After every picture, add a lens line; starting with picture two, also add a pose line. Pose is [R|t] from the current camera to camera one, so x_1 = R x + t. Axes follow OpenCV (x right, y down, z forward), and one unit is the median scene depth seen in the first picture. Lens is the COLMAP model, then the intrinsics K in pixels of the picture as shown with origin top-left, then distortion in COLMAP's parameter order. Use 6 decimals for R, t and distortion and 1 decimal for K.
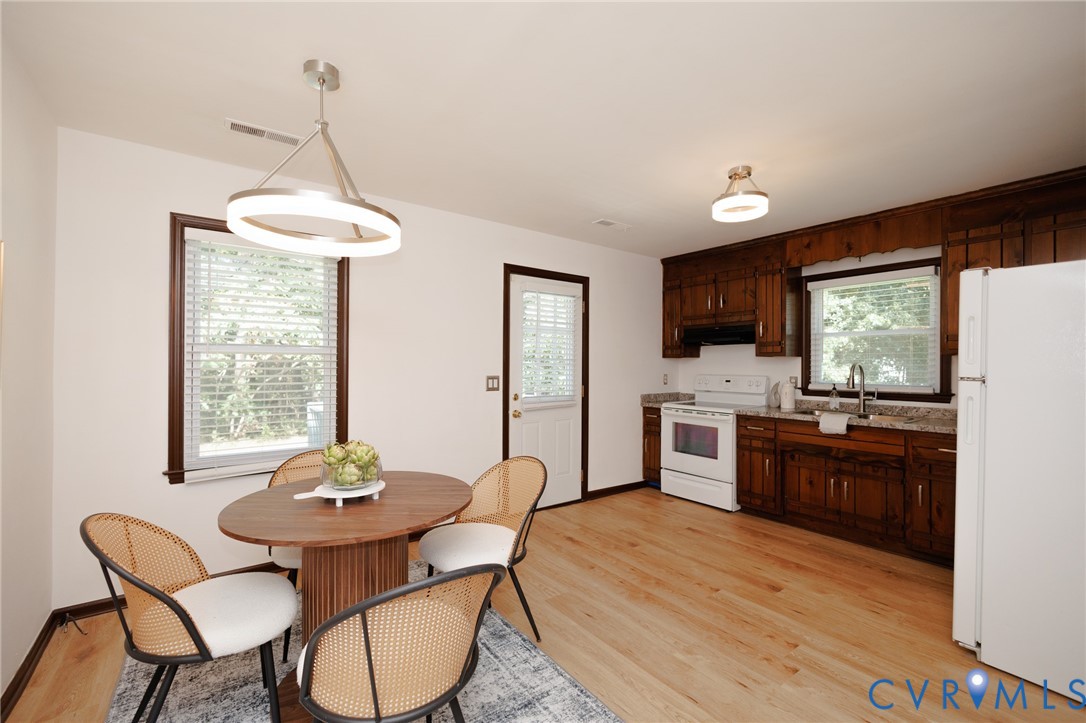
lens RADIAL K [[467.8, 0, 548.8], [0, 467.8, 363.3], [0, 0, 1]] dist [0.007464, -0.000717]
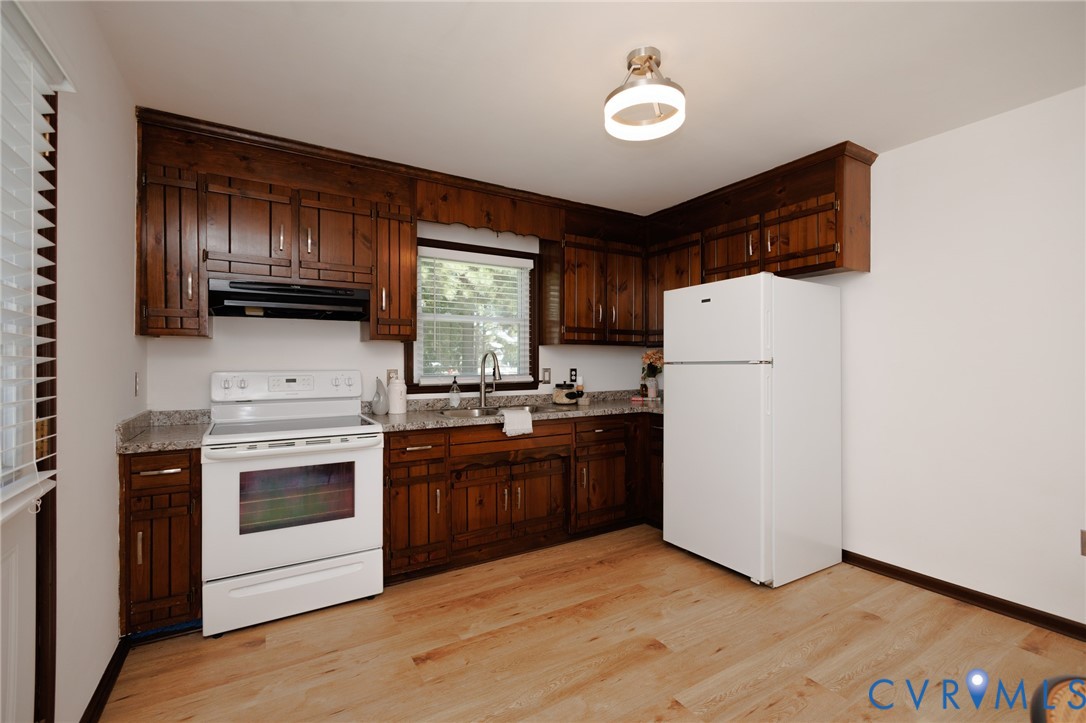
lens RADIAL K [[467.8, 0, 544.2], [0, 467.8, 361.9], [0, 0, 1]] dist [0.007464, -0.000717]
pose [[0.107872, -0.003968, 0.994157, -0.205780], [-0.001819, 0.999990, 0.004189, 0.015092], [-0.994163, -0.002260, 0.107864, 0.792150]]
